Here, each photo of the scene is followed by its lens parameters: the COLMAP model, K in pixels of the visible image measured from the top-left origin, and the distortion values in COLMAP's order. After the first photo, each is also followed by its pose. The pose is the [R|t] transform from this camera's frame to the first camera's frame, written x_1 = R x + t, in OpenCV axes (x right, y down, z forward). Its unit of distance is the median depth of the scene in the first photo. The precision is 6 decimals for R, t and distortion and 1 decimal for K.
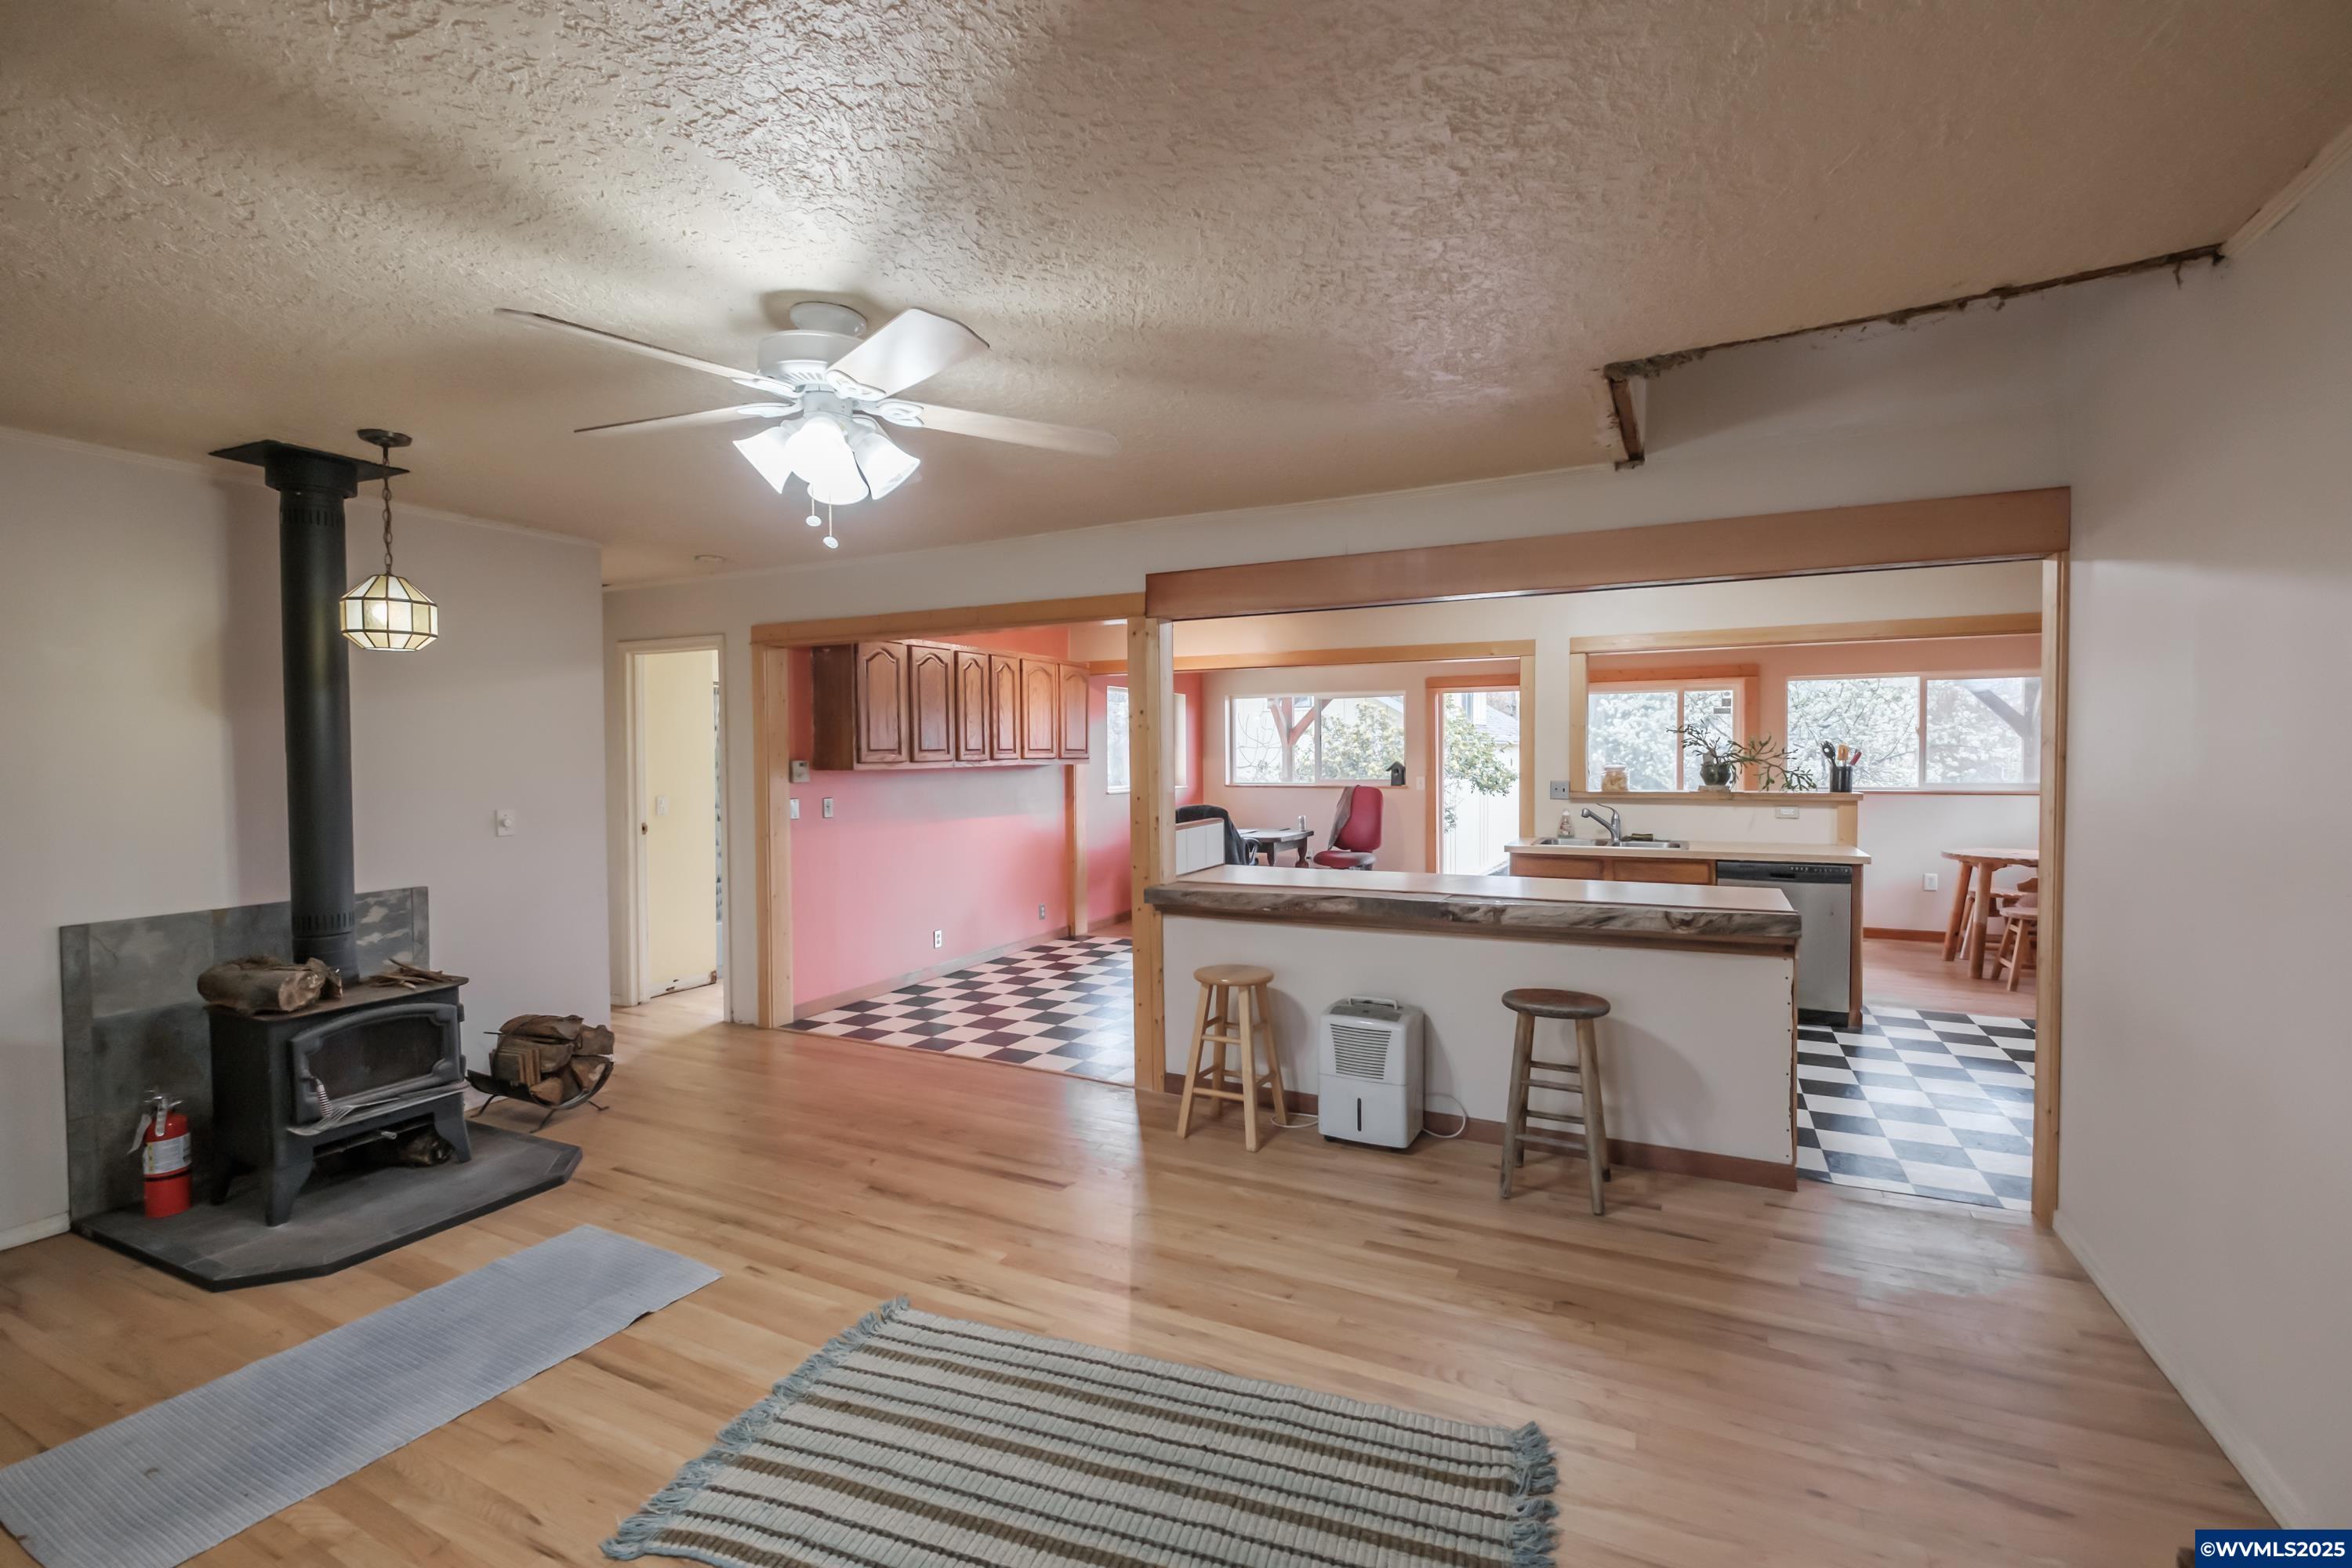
lens RADIAL K [[1022.4, 0, 1178.3], [0, 1022.4, 780.4], [0, 0, 1]] dist [0.002610, -0.004095]
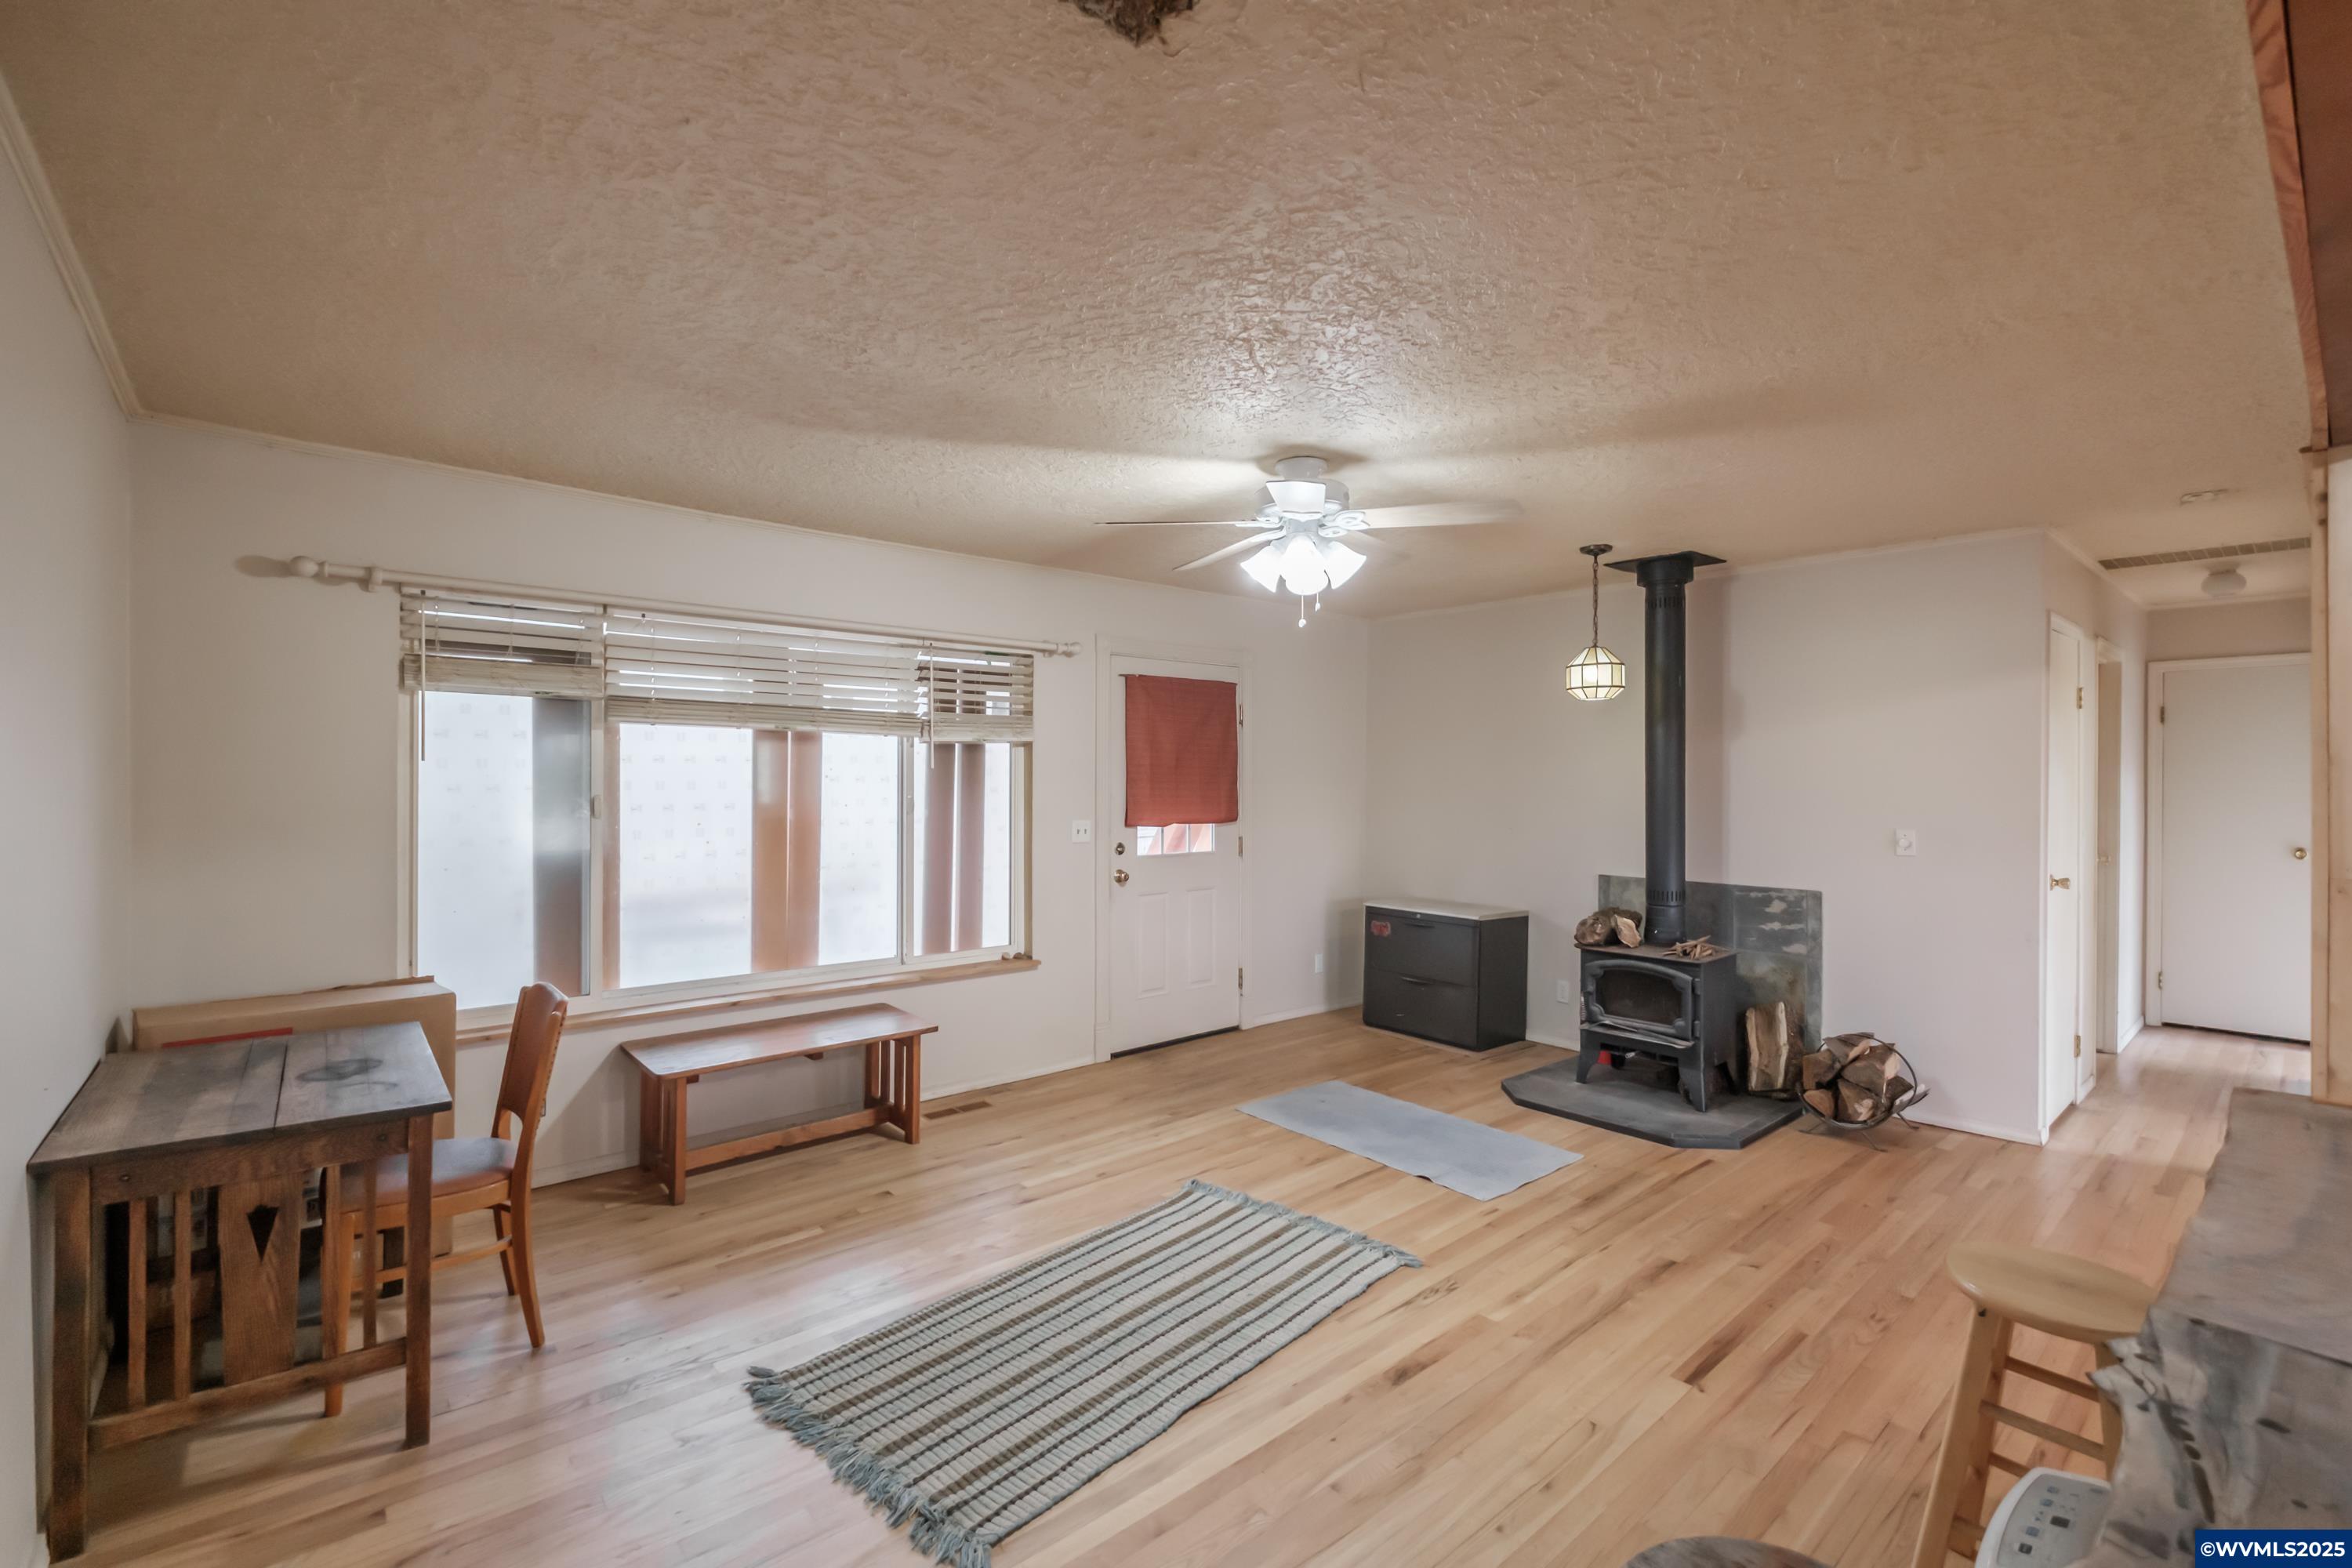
lens RADIAL K [[1022.4, 0, 1190.2], [0, 1022.4, 779.7], [0, 0, 1]] dist [0.002610, -0.004095]
pose [[-0.378392, 0.009770, -0.925594, 0.780374], [-0.024124, 0.999501, 0.020412, -0.034900], [0.925331, 0.030053, -0.377968, 1.073532]]
